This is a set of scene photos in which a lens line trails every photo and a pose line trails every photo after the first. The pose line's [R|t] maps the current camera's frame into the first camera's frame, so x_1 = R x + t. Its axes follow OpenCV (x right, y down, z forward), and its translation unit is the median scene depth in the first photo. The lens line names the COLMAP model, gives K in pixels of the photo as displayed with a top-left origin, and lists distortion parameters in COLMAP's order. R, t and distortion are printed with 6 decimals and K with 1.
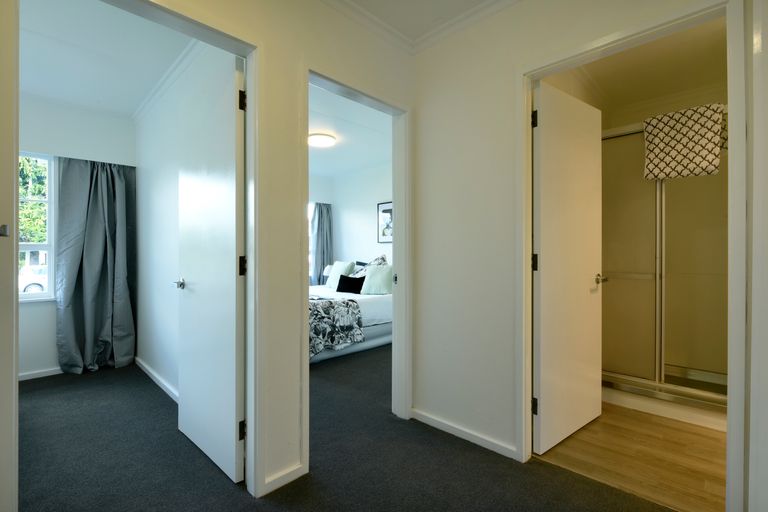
lens RADIAL K [[354.7, 0, 384.0], [0, 354.7, 256.0], [0, 0, 1]] dist [-0.001719, -0.000230]
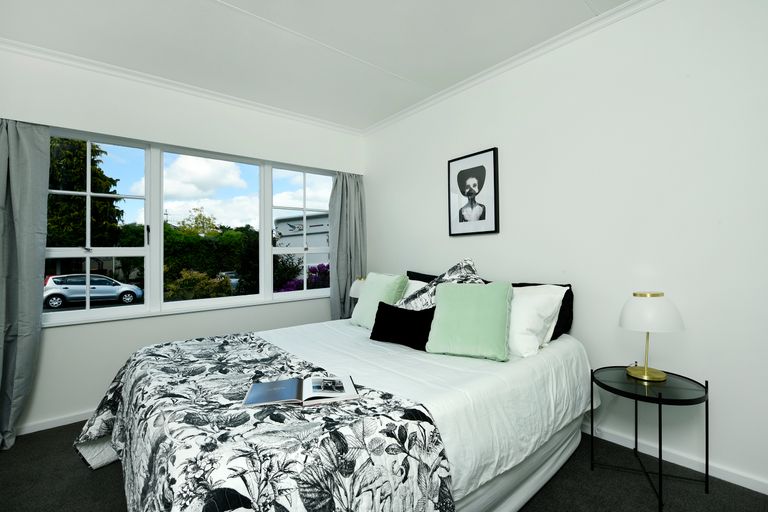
lens RADIAL K [[347.3, 0, 395.8], [0, 347.3, 255.1], [0, 0, 1]] dist [-0.002345, -0.000276]
pose [[0.996657, -0.017589, -0.079789, -0.062011], [0.016806, 0.999804, -0.010475, -0.004933], [0.079958, 0.009099, 0.996757, 0.534333]]
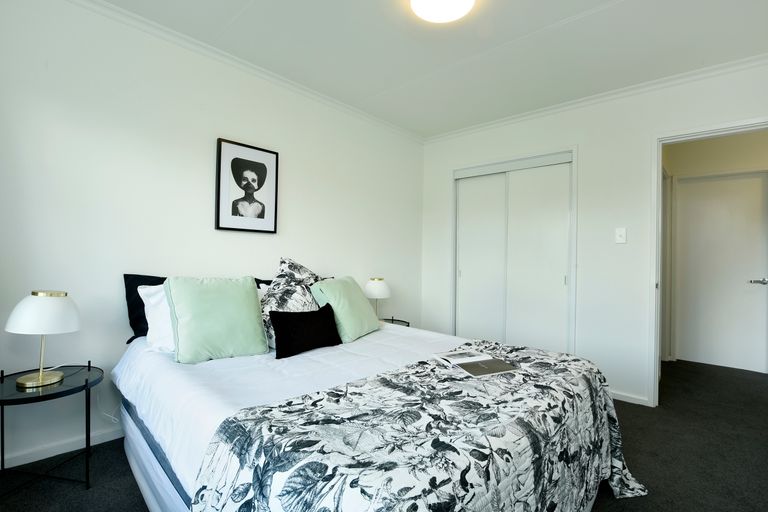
lens RADIAL K [[354.7, 0, 384.0], [0, 354.7, 256.0], [0, 0, 1]] dist [-0.001719, -0.000230]
pose [[-0.014218, 0.000416, 0.999899, -0.498306], [-0.014715, 0.999892, -0.000625, -0.007491], [-0.999791, -0.014722, -0.014211, 0.885822]]
